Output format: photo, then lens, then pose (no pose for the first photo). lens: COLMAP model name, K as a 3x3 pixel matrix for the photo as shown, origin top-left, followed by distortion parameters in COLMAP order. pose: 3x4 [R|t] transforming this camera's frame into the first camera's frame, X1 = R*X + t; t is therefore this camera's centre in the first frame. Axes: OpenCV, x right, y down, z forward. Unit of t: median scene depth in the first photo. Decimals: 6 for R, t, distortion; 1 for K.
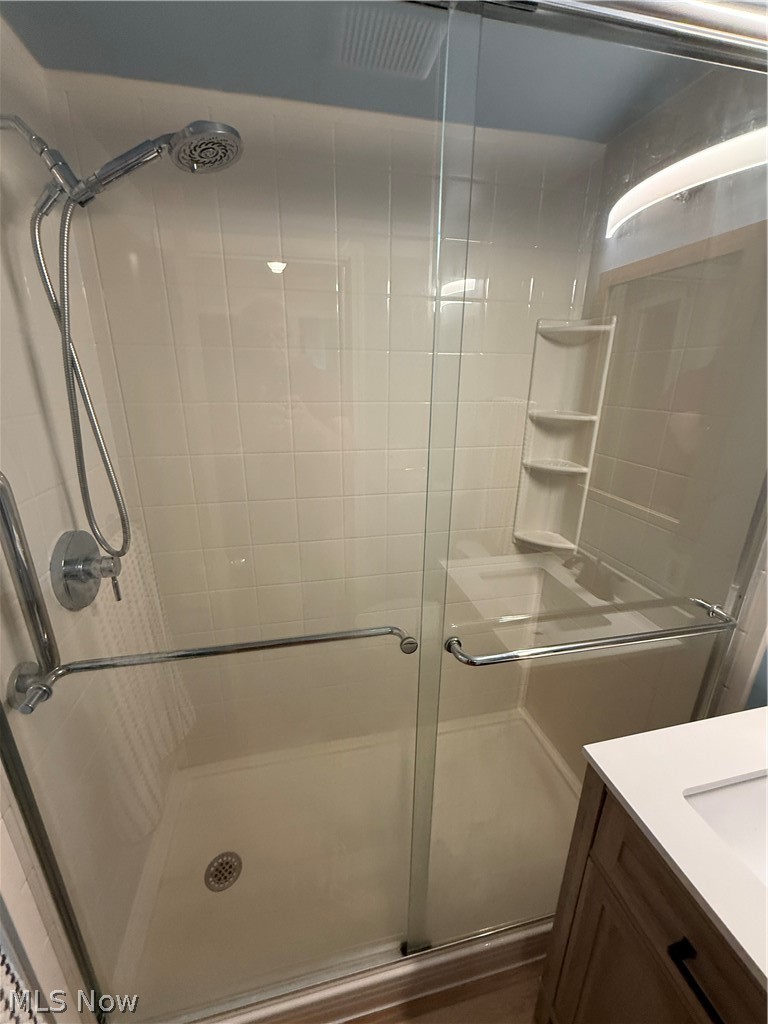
lens RADIAL K [[406.1, 0, 390.0], [0, 406.1, 514.2], [0, 0, 1]] dist [0.000225, -0.001006]
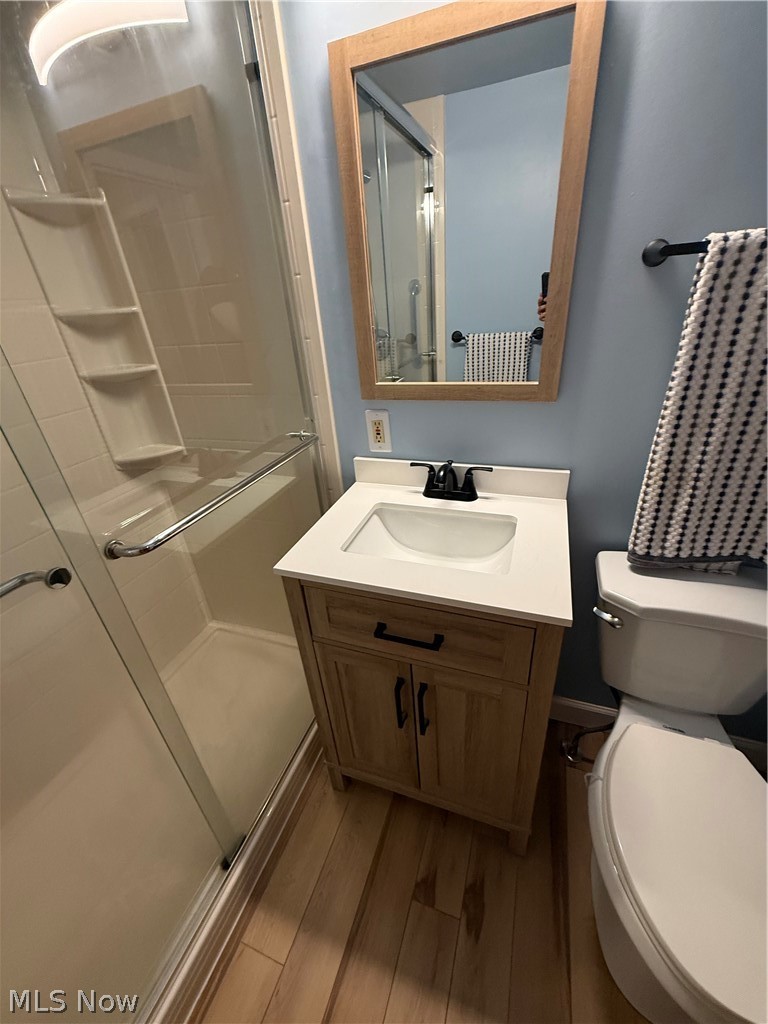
lens RADIAL K [[406.1, 0, 377.2], [0, 406.1, 510.3], [0, 0, 1]] dist [0.000225, -0.001006]
pose [[0.549783, -0.437804, 0.711383, -0.065046], [0.345345, 0.894582, 0.283654, 0.108139], [-0.760576, 0.089725, 0.643020, 0.003075]]
